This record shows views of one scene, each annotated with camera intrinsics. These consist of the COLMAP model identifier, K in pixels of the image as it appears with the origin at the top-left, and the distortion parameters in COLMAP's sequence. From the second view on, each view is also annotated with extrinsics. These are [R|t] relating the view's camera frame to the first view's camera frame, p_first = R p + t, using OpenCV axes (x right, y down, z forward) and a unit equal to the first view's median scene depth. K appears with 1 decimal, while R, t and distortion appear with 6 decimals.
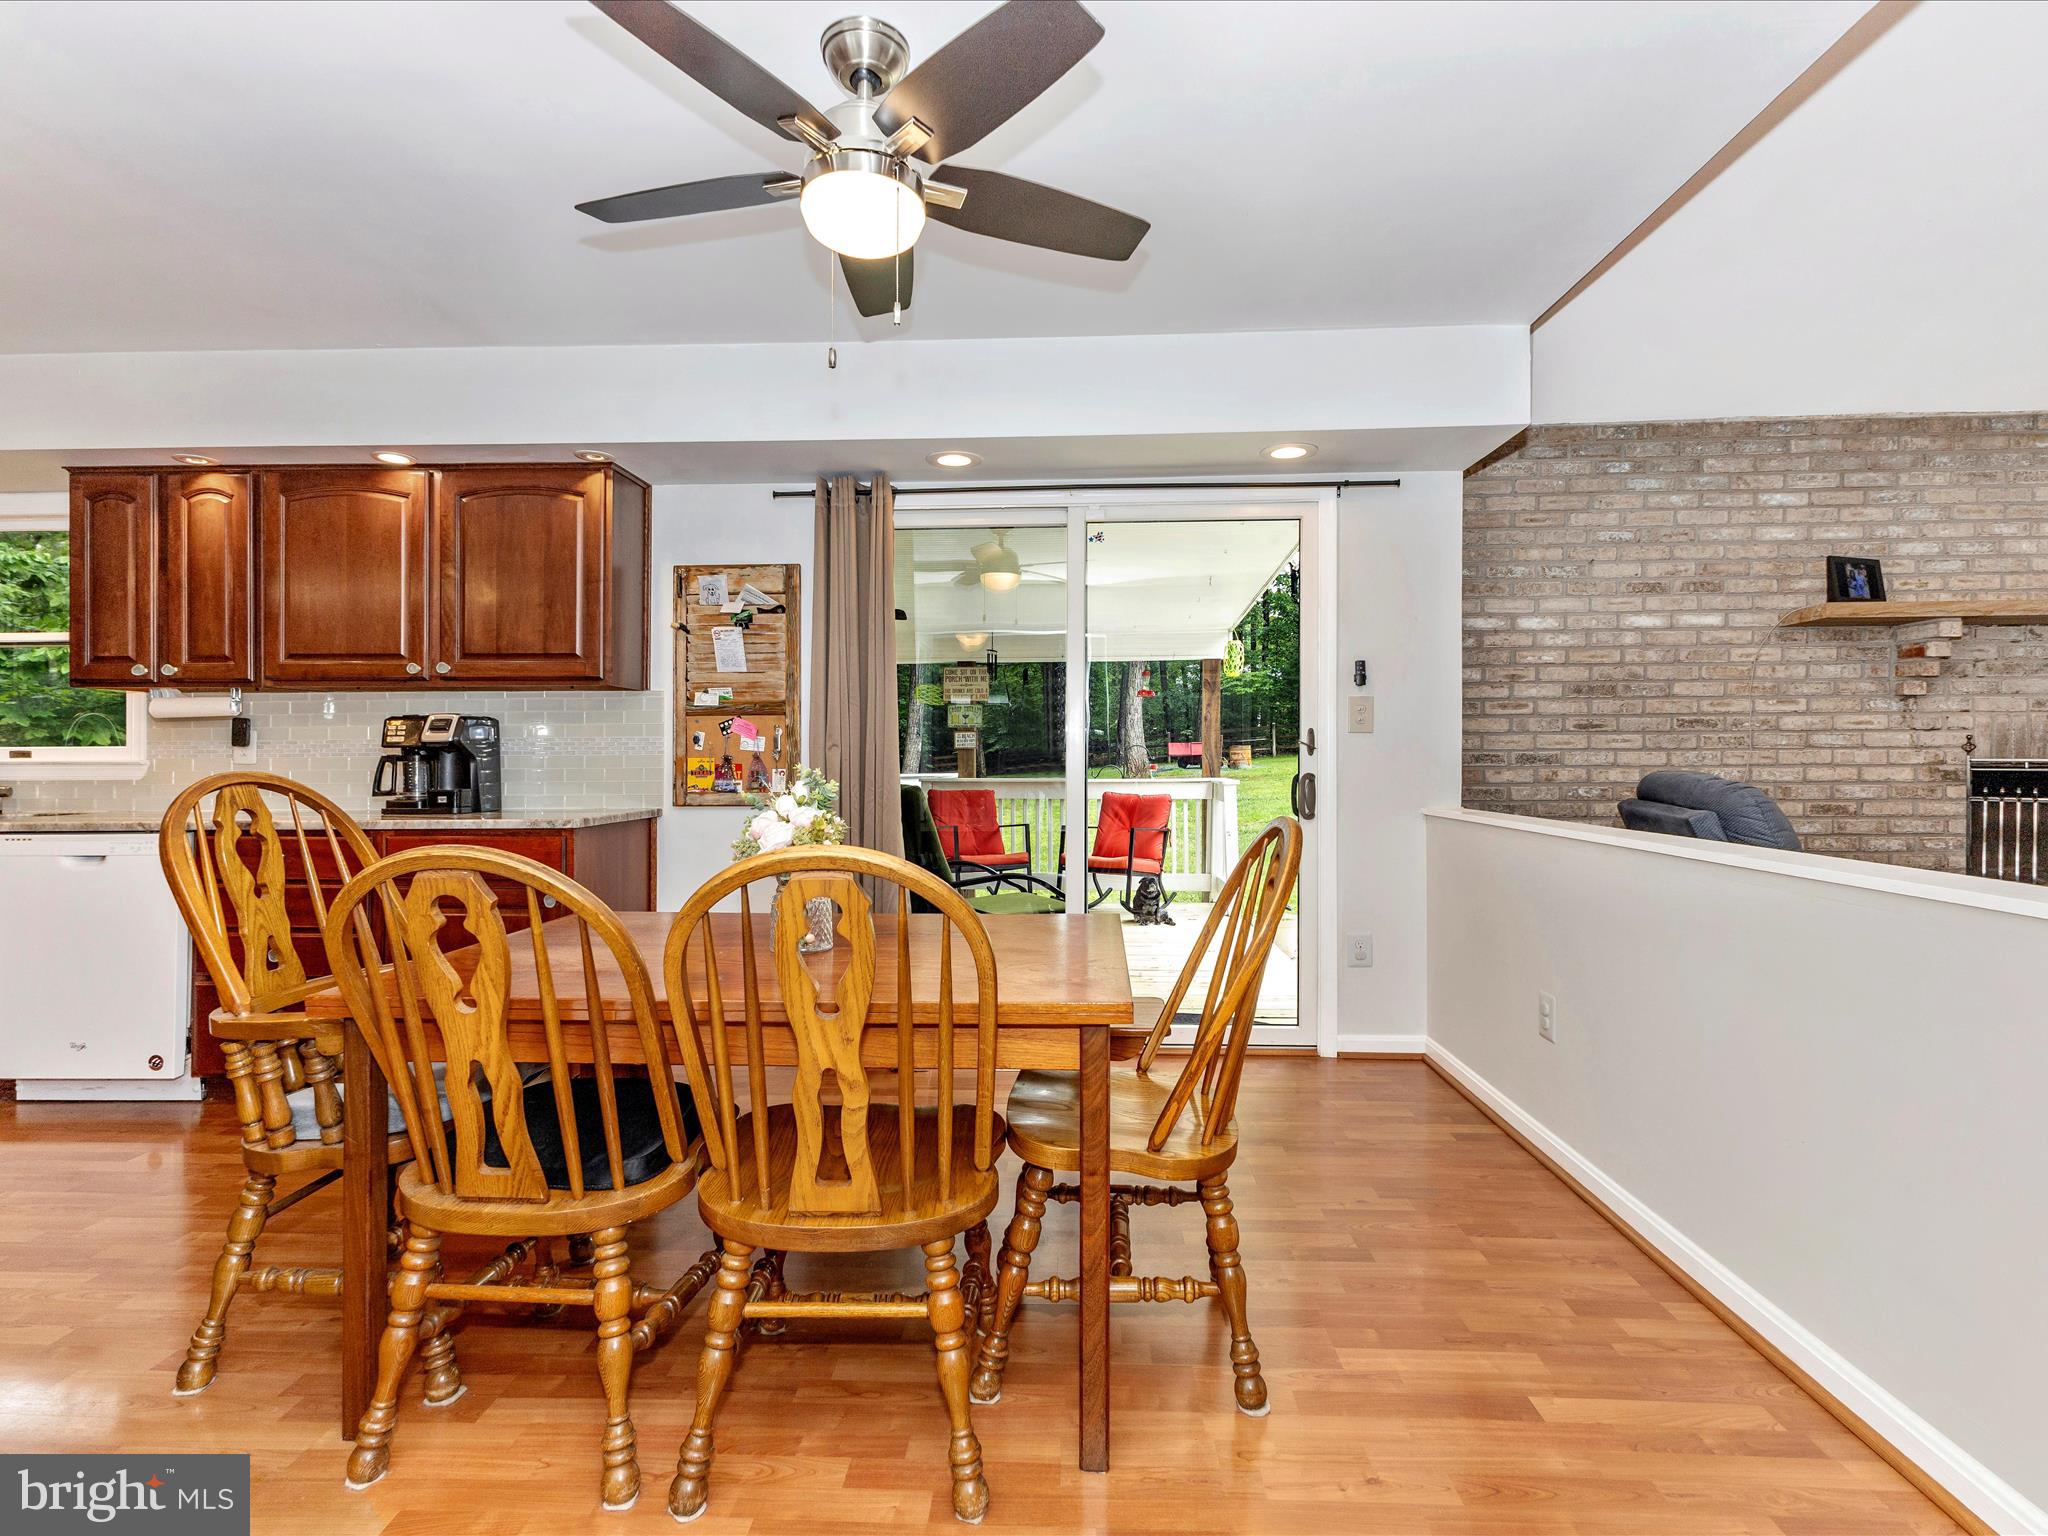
lens RADIAL K [[902.5, 0, 957.9], [0, 902.5, 750.3], [0, 0, 1]] dist [0.001851, -0.000573]
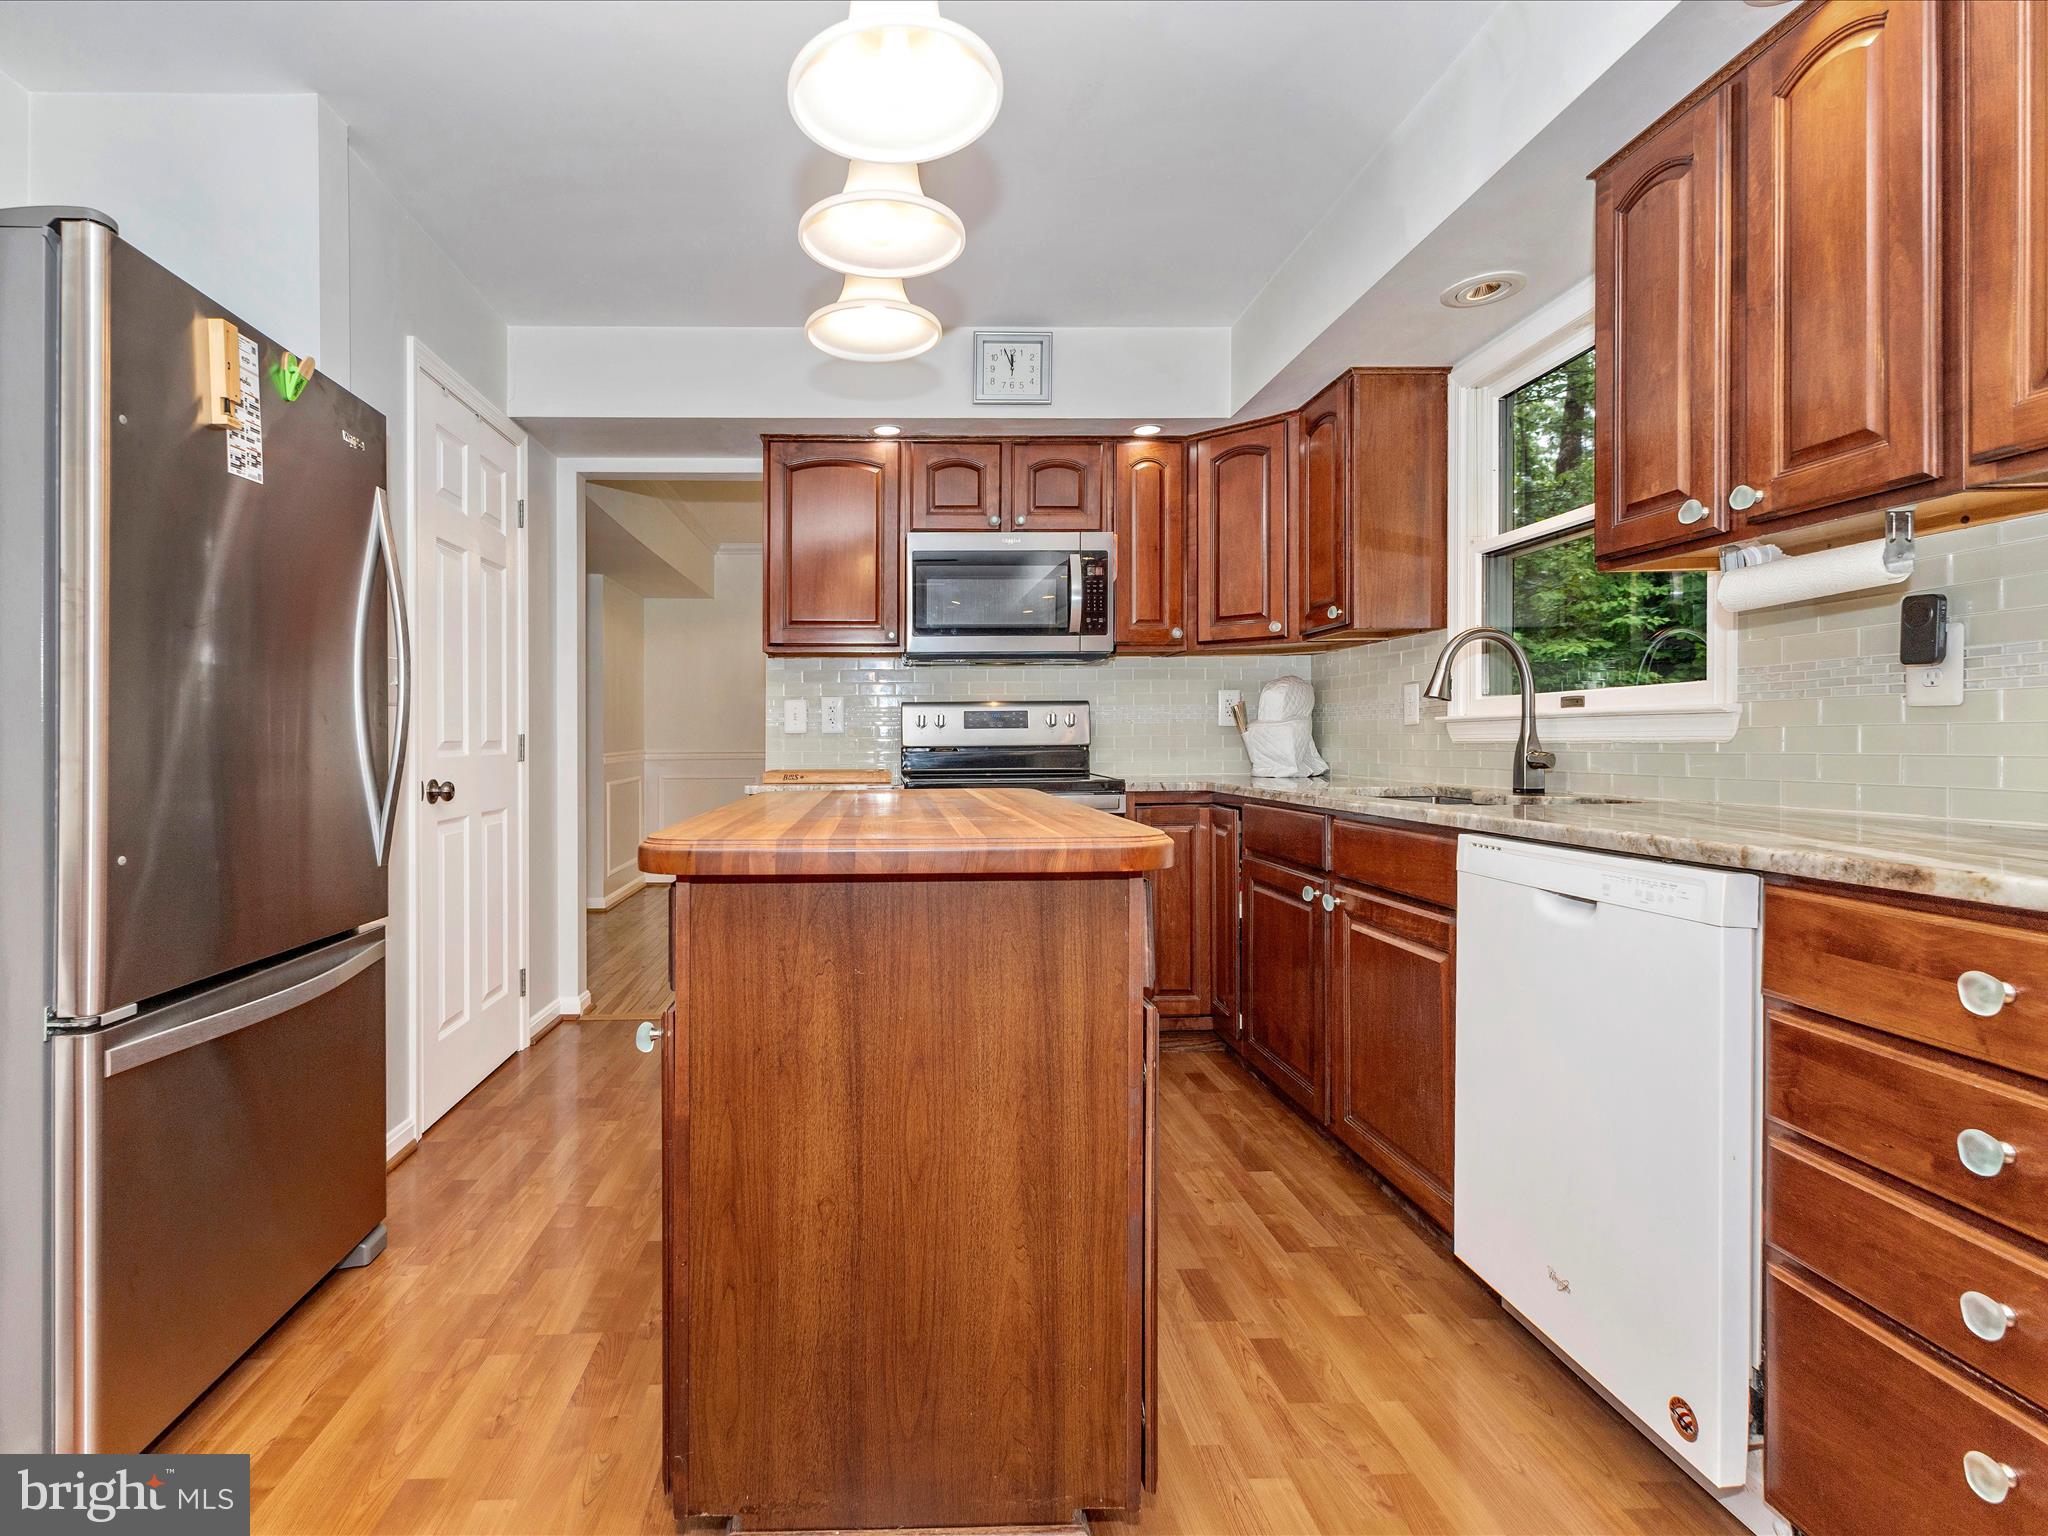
lens RADIAL K [[1090.3, 0, 955.0], [0, 1090.3, 747.4], [0, 0, 1]] dist [0.006766, 0.000021]
pose [[0.132256, 0.010795, -0.991157, -0.374820], [0.018218, 0.999745, 0.013319, 0.020842], [0.991048, -0.019819, 0.132025, 0.523152]]
